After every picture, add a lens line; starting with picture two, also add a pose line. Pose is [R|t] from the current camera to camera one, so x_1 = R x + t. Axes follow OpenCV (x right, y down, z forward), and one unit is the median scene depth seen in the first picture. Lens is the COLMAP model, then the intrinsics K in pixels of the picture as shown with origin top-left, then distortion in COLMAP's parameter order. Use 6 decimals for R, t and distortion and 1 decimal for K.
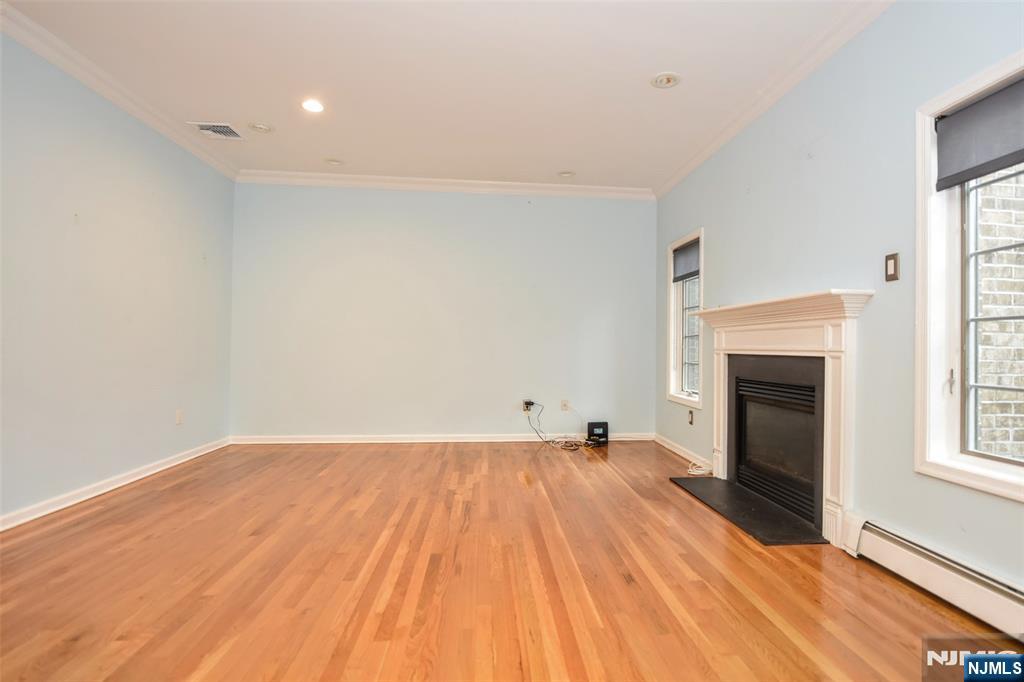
lens RADIAL K [[518.8, 0, 513.3], [0, 518.8, 340.1], [0, 0, 1]] dist [-0.006560, -0.000383]
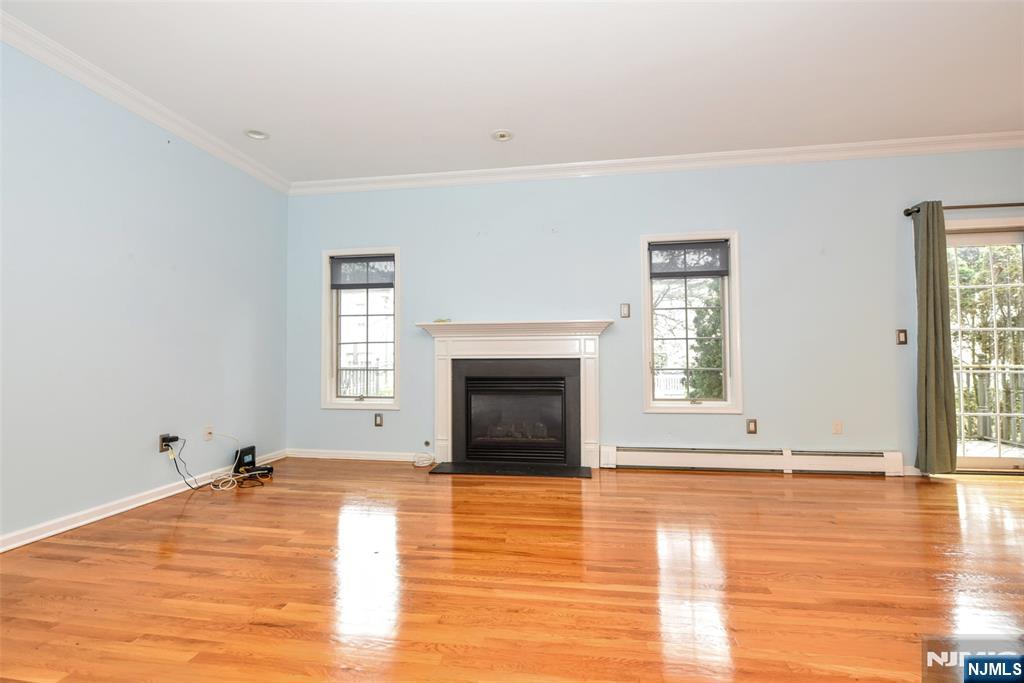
lens RADIAL K [[482.8, 0, 529.7], [0, 482.8, 343.0], [0, 0, 1]] dist [-0.001889, -0.000147]
pose [[0.216547, 0.016757, 0.976128, -0.683532], [-0.008341, 0.999848, -0.015314, 0.004850], [-0.976236, -0.004826, 0.216654, 0.589641]]
